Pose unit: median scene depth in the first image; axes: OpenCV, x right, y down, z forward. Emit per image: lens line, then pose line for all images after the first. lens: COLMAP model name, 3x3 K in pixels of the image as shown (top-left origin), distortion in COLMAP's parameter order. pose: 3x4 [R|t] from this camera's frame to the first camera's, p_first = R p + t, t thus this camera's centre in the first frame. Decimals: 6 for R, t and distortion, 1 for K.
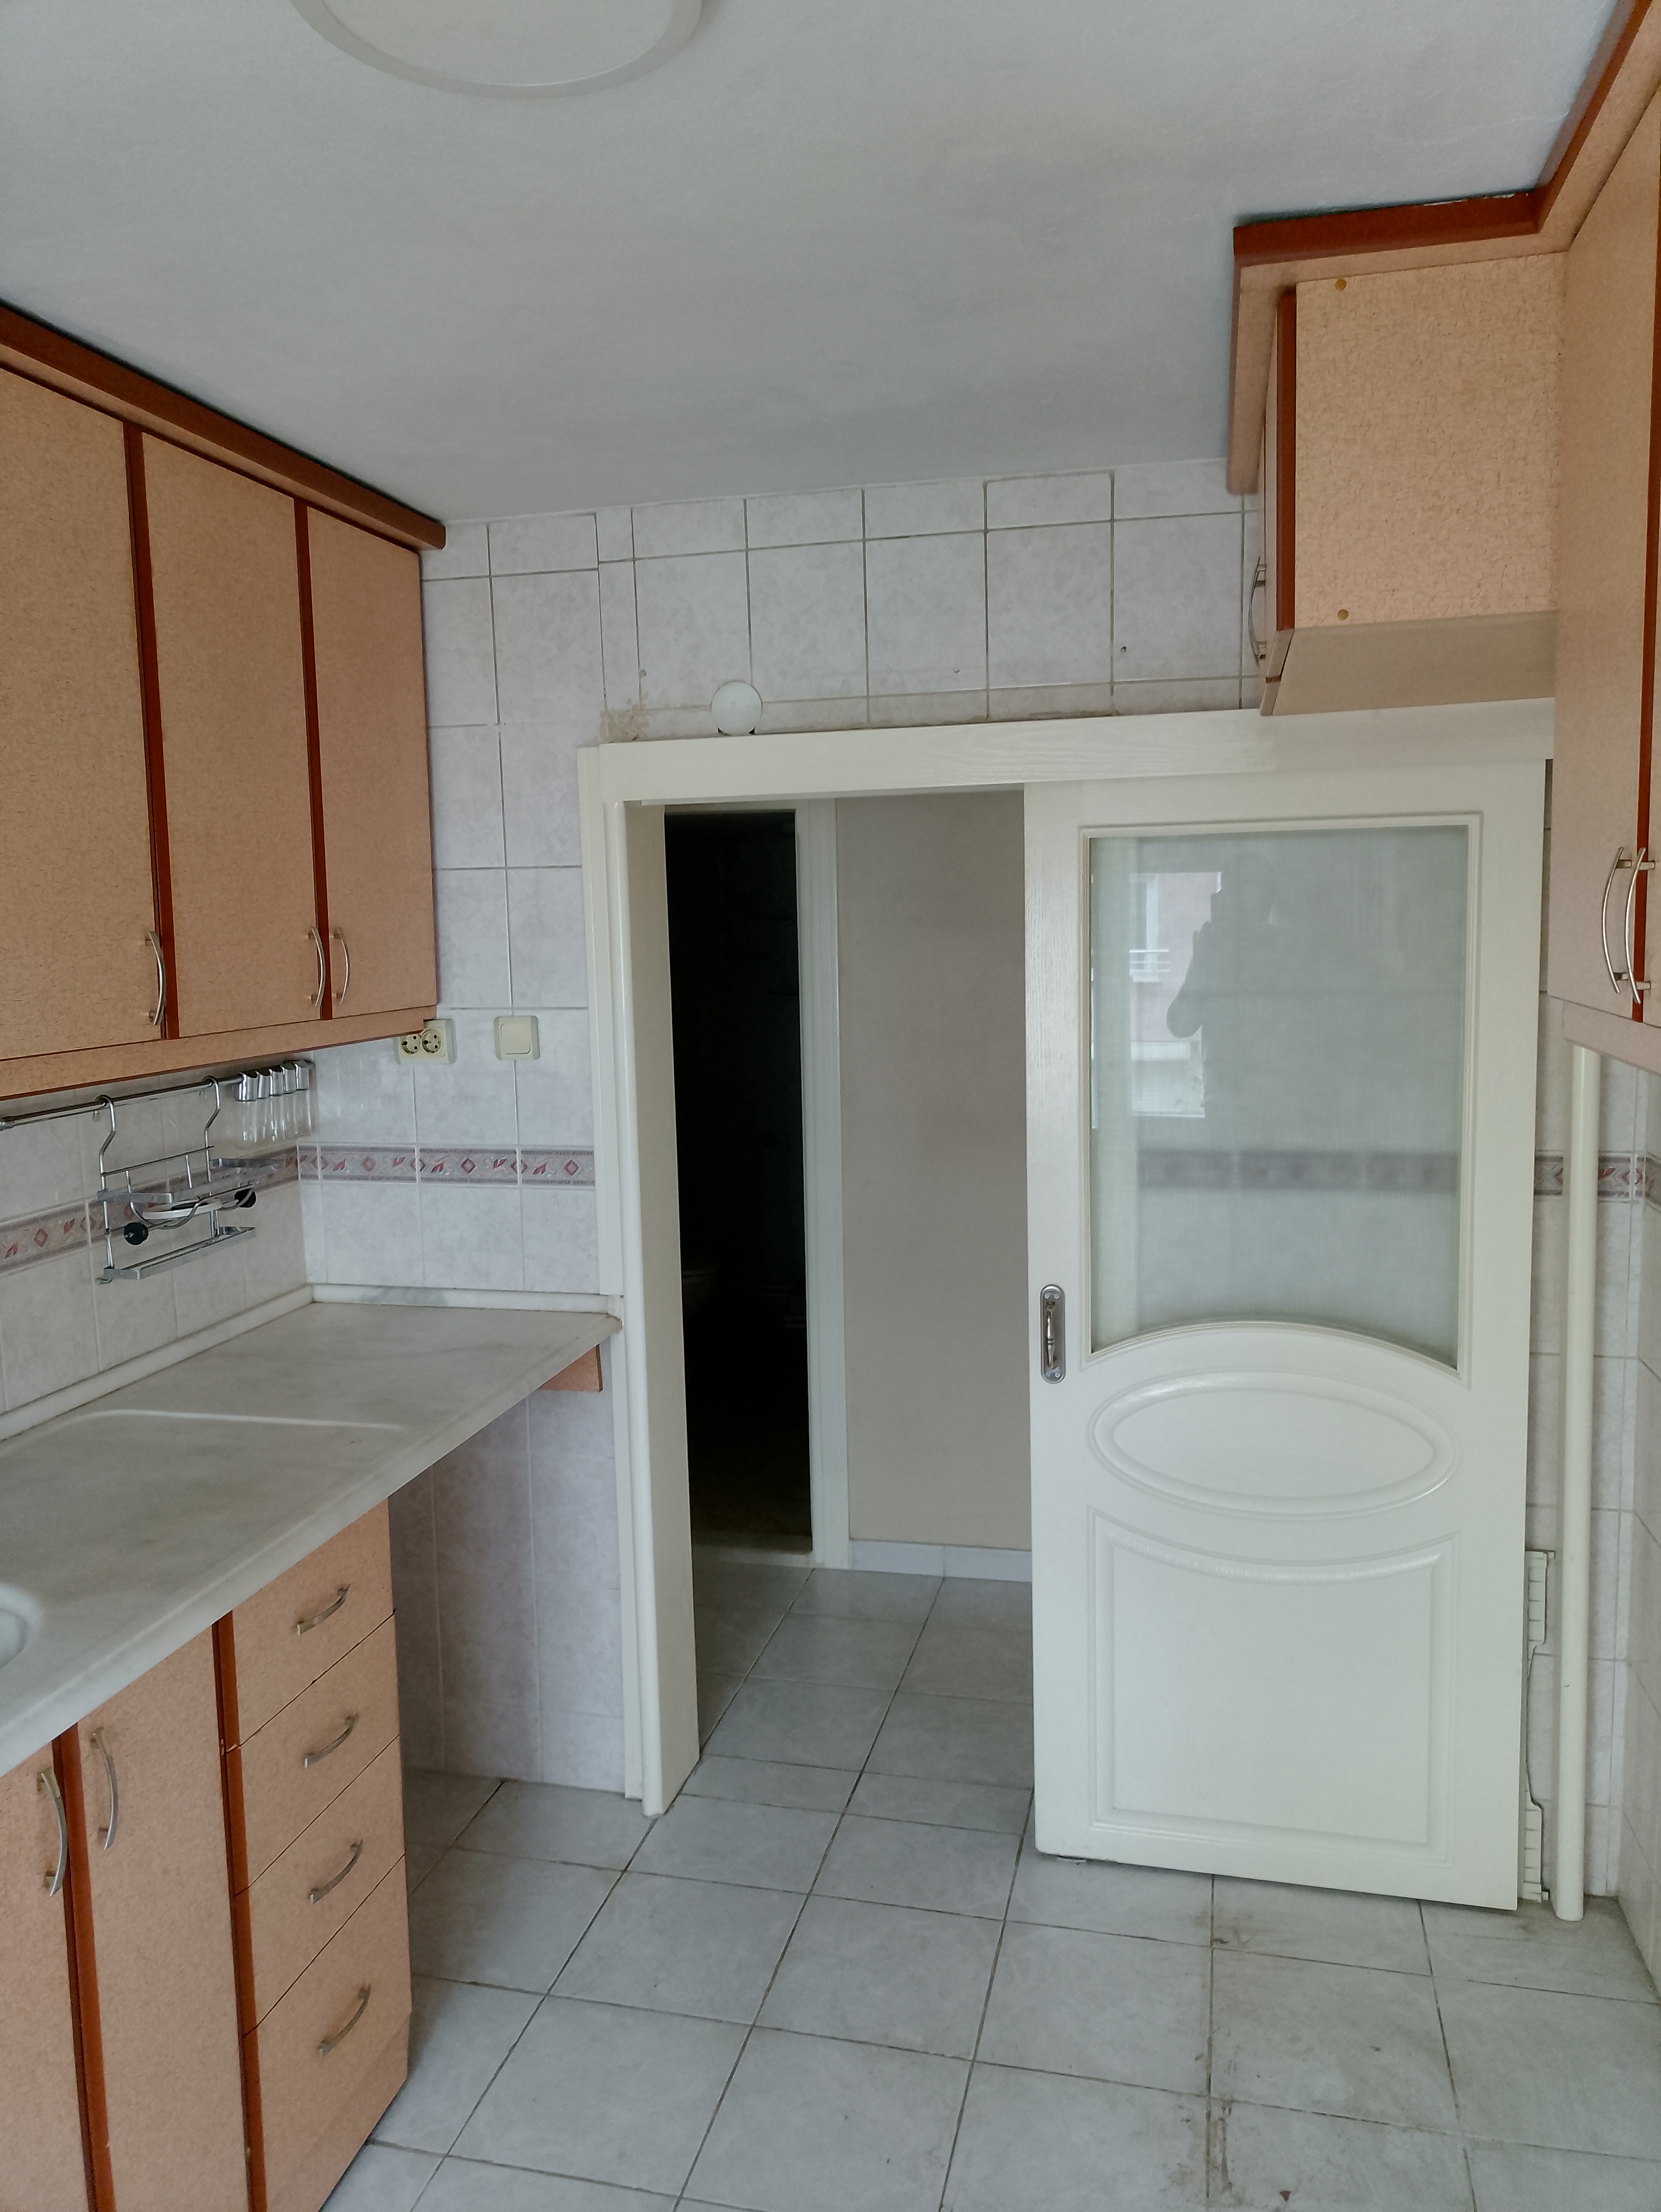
lens RADIAL K [[1643.1, 0, 830.9], [0, 1643.1, 1102.7], [0, 0, 1]] dist [0.032014, -0.019490]
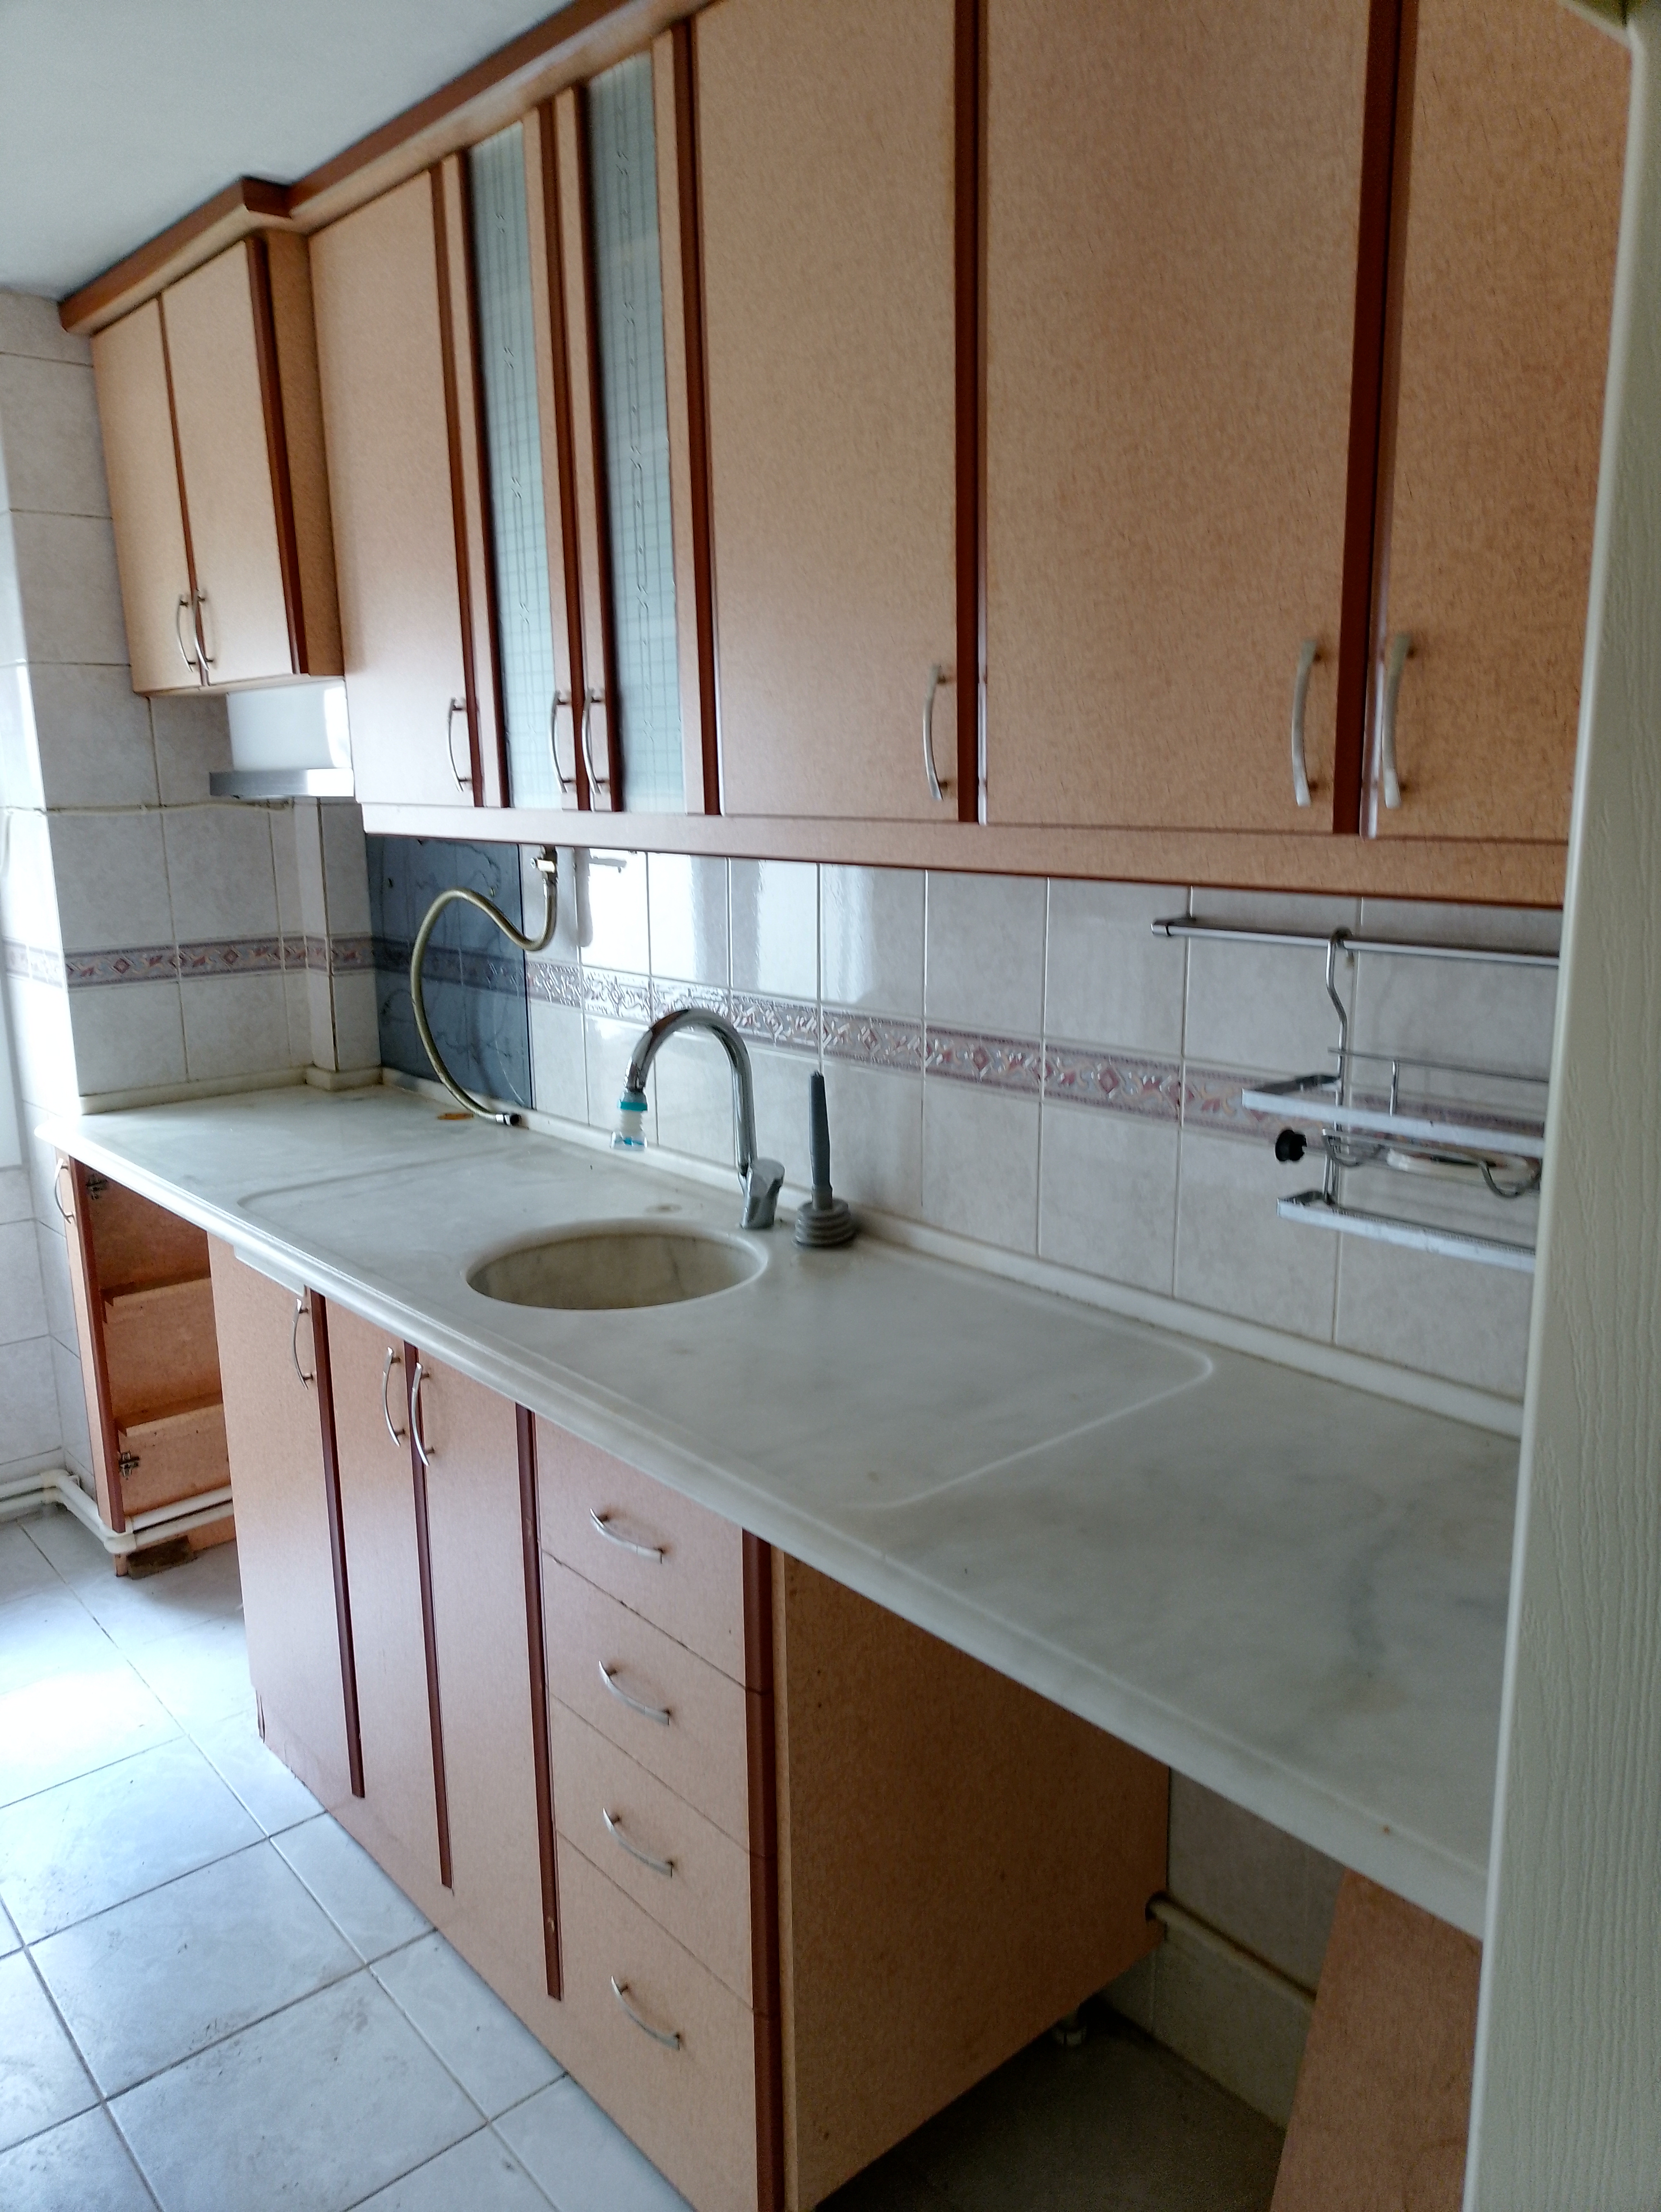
lens RADIAL K [[1643.1, 0, 845.0], [0, 1643.1, 1107.8], [0, 0, 1]] dist [0.032014, -0.019490]
pose [[-0.587122, 0.193217, -0.786101, 0.186272], [-0.071927, 0.954803, 0.288404, -0.111082], [0.806297, 0.225870, -0.546688, 1.257005]]
